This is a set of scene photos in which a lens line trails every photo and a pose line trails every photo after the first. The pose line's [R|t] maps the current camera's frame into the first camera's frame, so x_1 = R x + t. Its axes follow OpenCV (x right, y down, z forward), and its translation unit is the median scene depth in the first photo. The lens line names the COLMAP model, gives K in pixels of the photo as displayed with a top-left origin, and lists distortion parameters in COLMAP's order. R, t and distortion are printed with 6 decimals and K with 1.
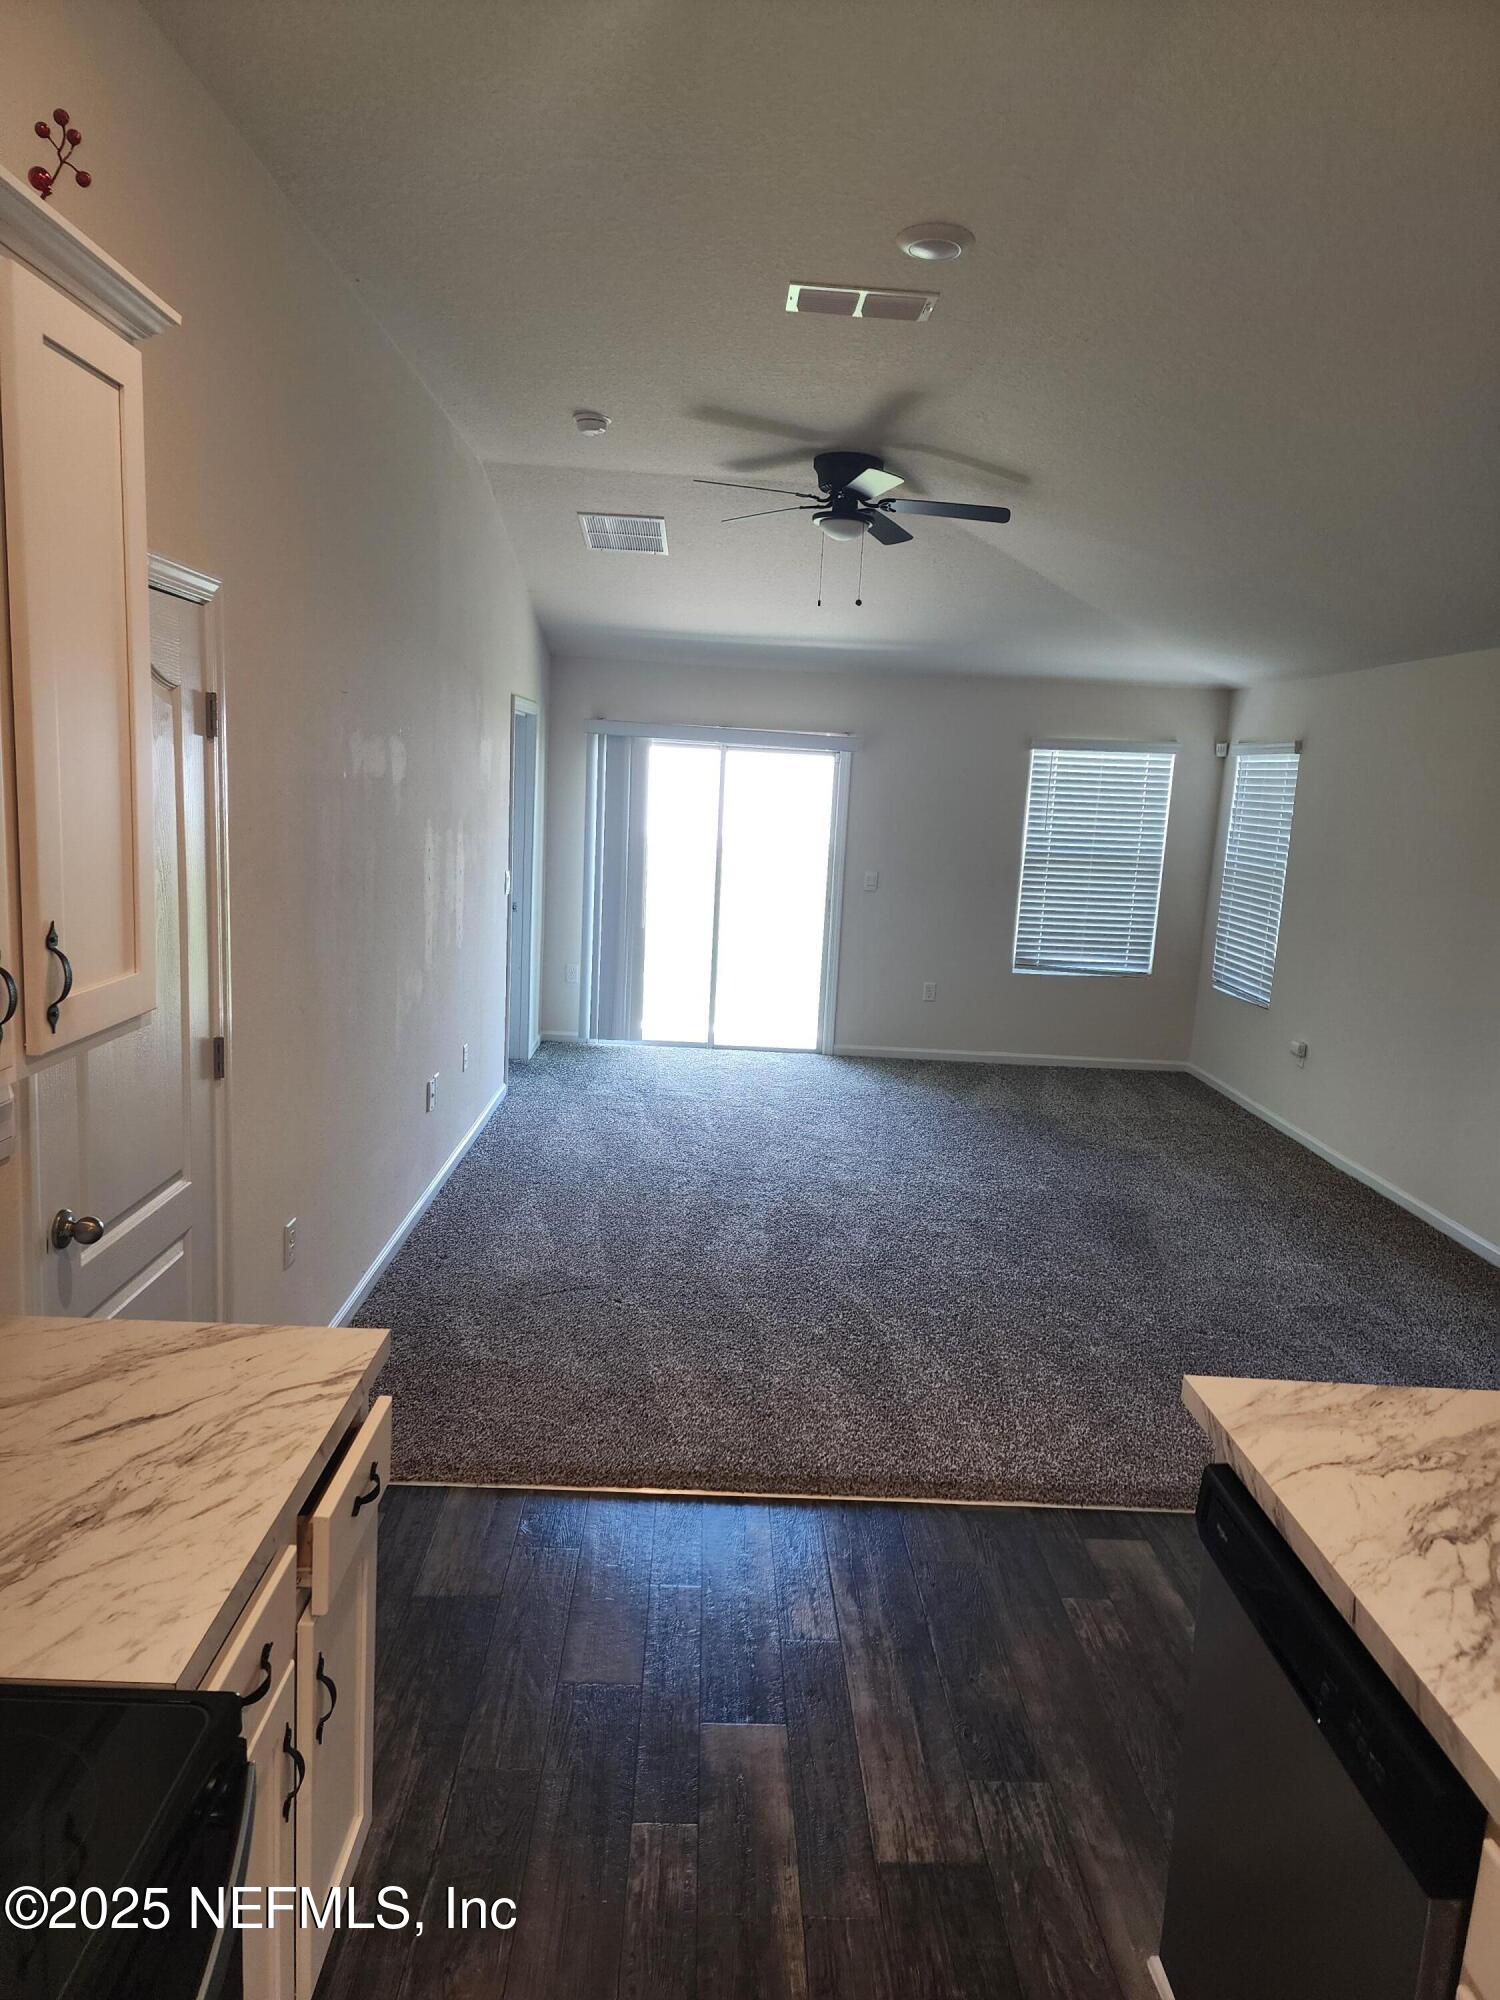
lens RADIAL K [[1341.0, 0, 739.6], [0, 1341.0, 1005.8], [0, 0, 1]] dist [0.103573, -0.112301]
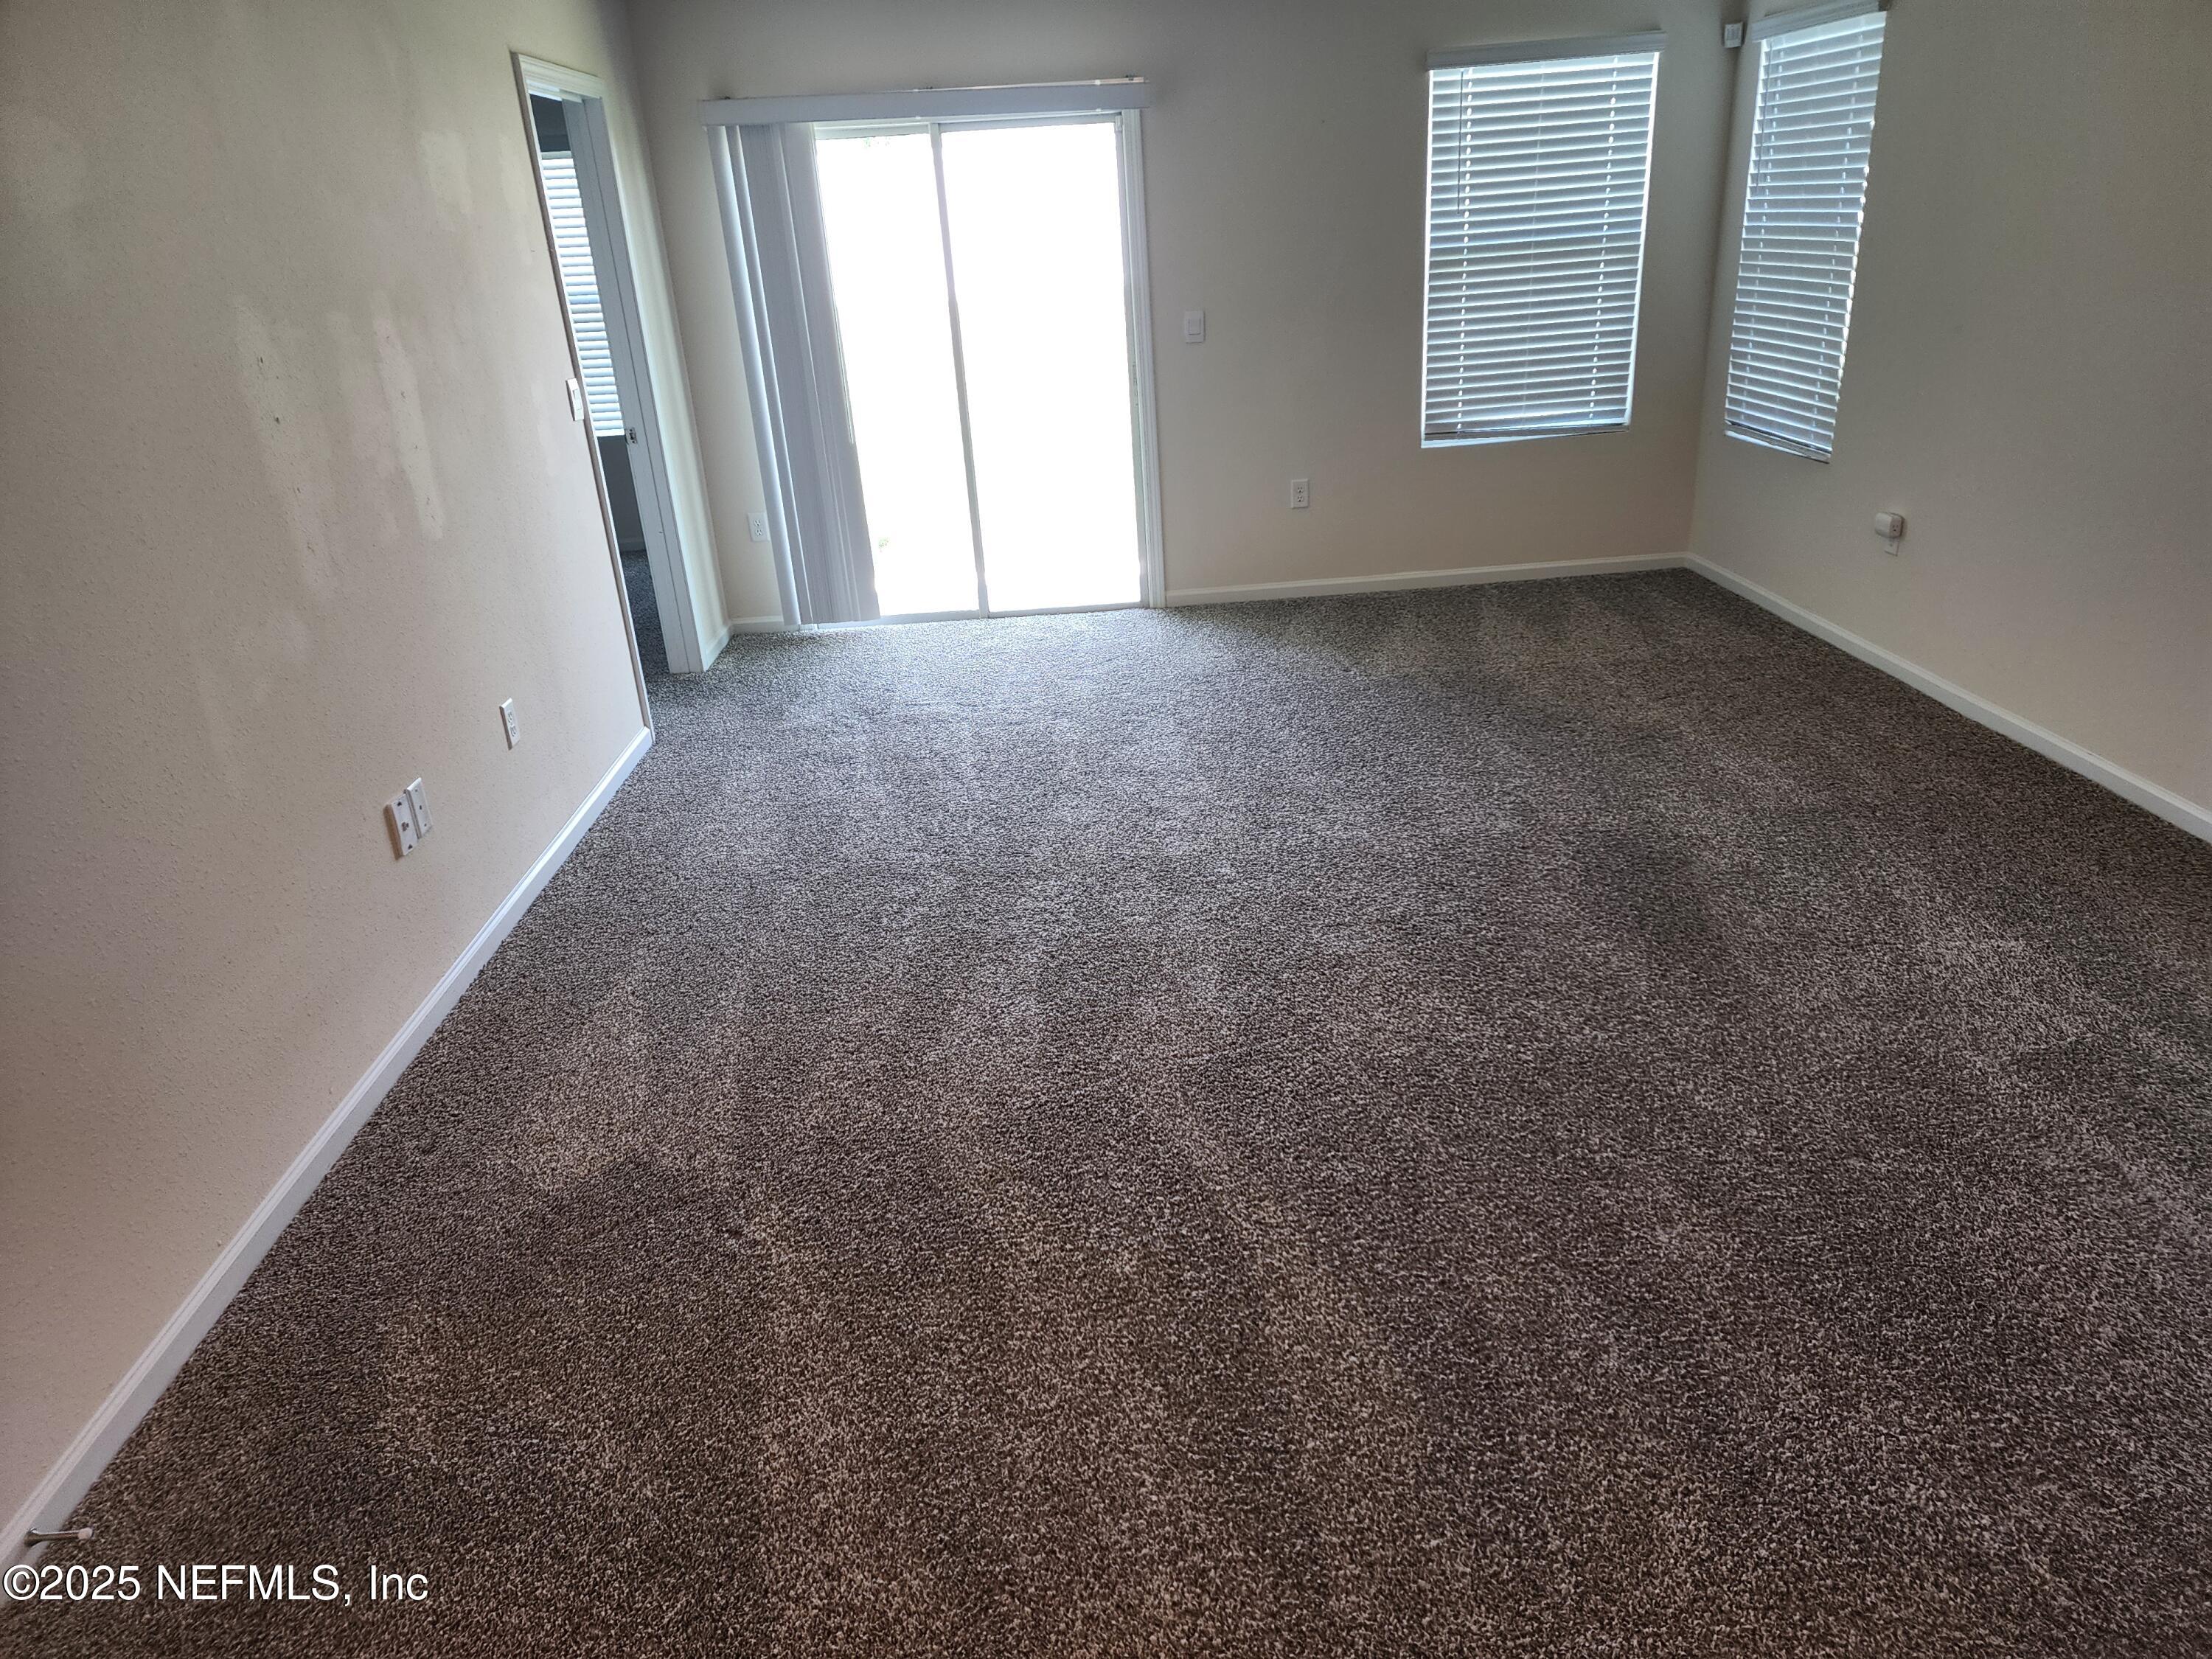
lens RADIAL K [[1483.1, 0, 1130.1], [0, 1483.1, 837.5], [0, 0, 1]] dist [0.103573, -0.112301]
pose [[0.993208, -0.116301, -0.003536, 0.051391], [0.114172, 0.968261, 0.222341, -0.024581], [-0.022435, -0.221235, 0.974962, 0.305764]]
